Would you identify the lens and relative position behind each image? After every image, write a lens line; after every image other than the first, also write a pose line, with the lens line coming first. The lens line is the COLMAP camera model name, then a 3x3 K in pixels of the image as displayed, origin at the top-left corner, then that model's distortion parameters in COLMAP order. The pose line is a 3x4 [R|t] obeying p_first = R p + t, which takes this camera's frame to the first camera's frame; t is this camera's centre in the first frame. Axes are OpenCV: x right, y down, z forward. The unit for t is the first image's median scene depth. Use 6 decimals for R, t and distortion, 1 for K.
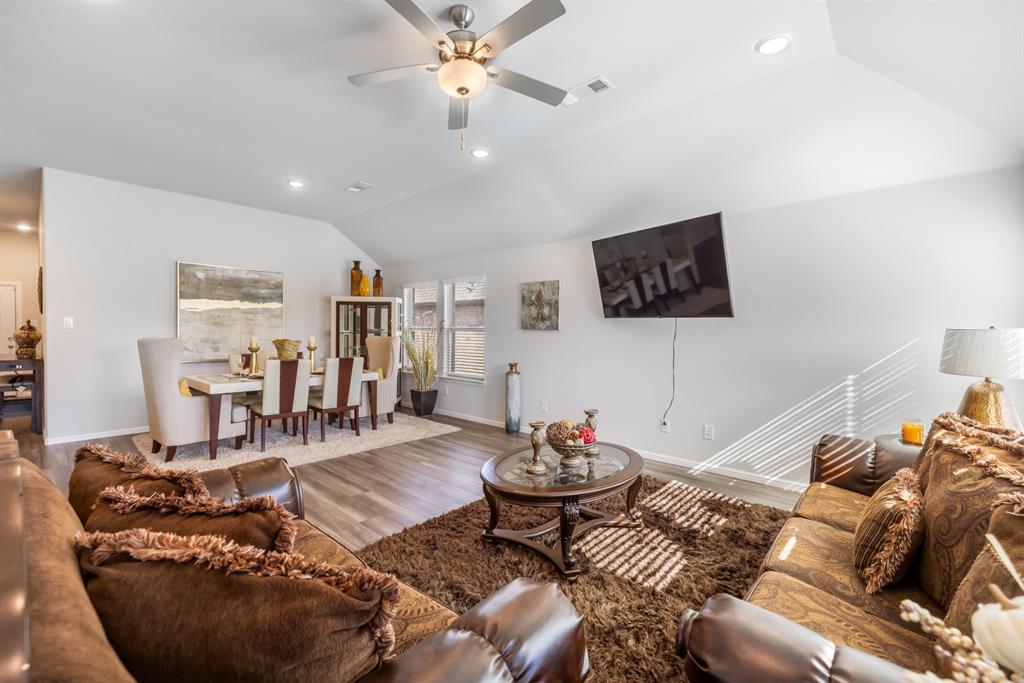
lens RADIAL K [[441.5, 0, 512.3], [0, 441.5, 340.6], [0, 0, 1]] dist [0.003379, 0.000056]
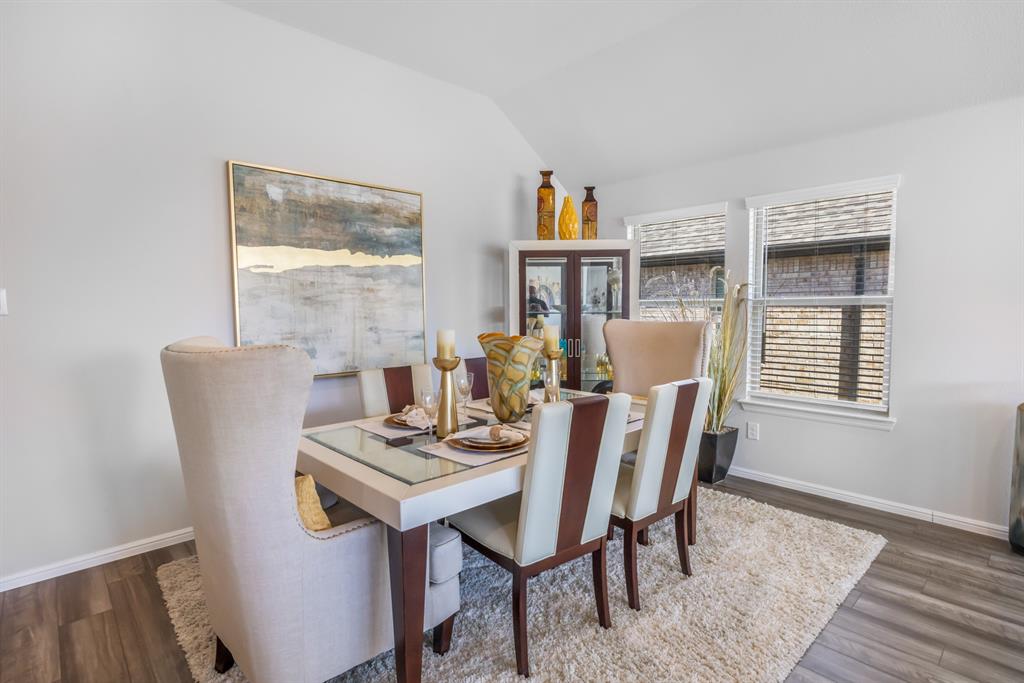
lens RADIAL K [[531.7, 0, 528.6], [0, 531.7, 343.0], [0, 0, 1]] dist [-0.008352, 0.000414]
pose [[0.996949, -0.014330, -0.076724, -0.392728], [0.017740, 0.998876, 0.043950, -0.012664], [0.076008, -0.045177, 0.996083, 0.454173]]
